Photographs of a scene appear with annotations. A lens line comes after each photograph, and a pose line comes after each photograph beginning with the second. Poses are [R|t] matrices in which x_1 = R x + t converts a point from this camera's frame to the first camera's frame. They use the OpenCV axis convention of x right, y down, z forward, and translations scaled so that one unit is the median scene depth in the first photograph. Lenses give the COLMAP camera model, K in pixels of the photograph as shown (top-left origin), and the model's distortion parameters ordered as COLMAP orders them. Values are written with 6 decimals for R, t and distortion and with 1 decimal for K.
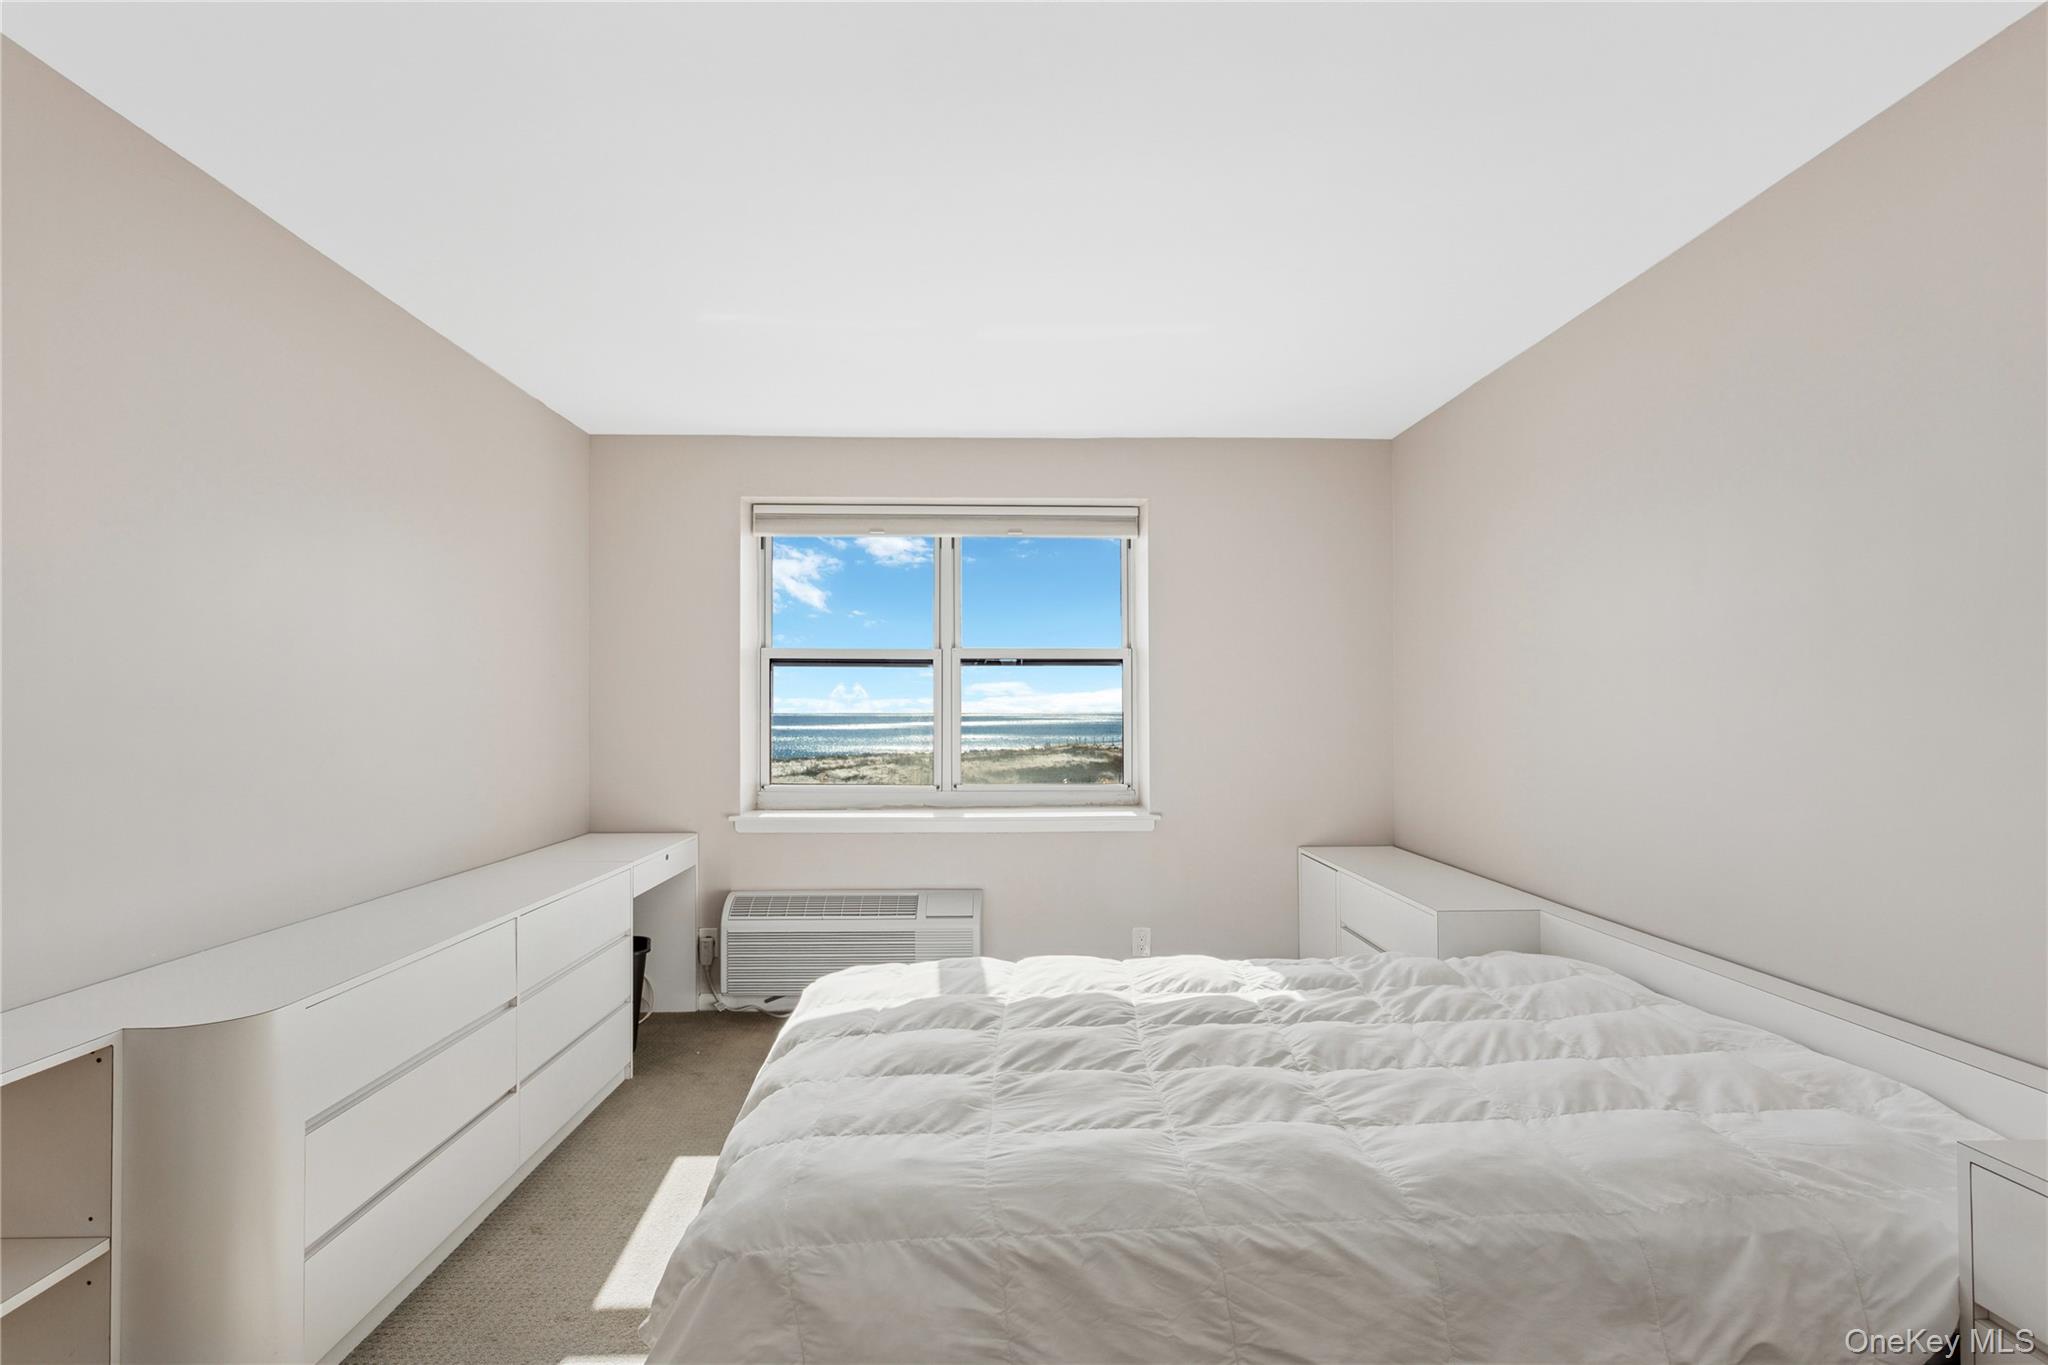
lens RADIAL K [[1016.3, 0, 1016.5], [0, 1016.3, 725.6], [0, 0, 1]] dist [0.000025, 0.000974]
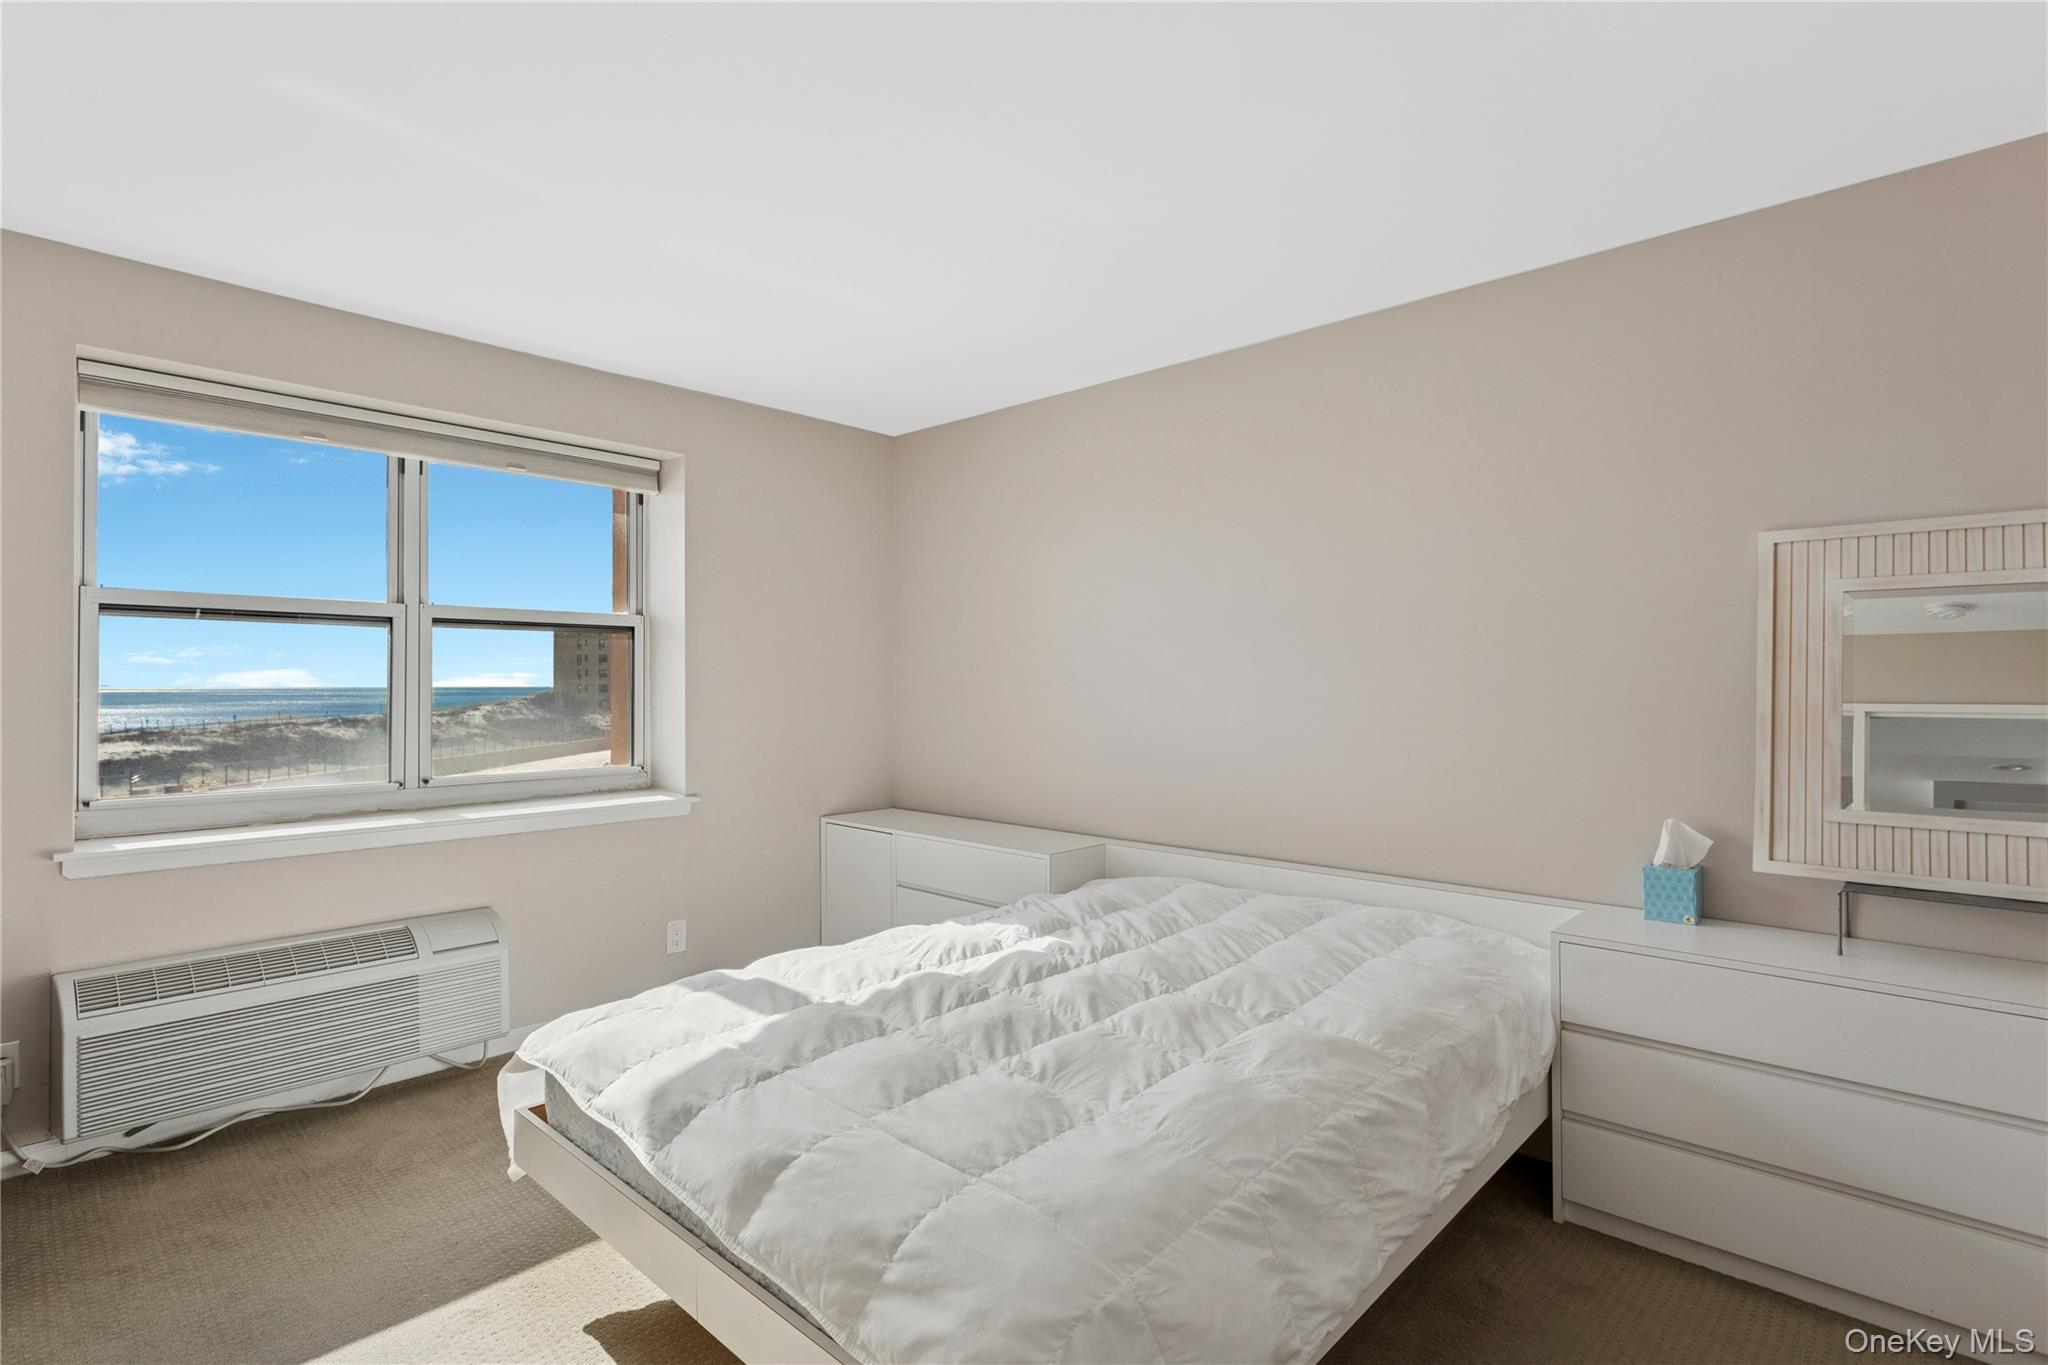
lens RADIAL K [[999.6, 0, 1025.8], [0, 999.6, 696.2], [0, 0, 1]] dist [-0.000604, 0.001415]
pose [[0.698045, -0.008037, 0.716009, -0.568437], [0.010135, 0.999948, 0.001343, -0.003777], [-0.715982, 0.006319, 0.698090, 0.274702]]
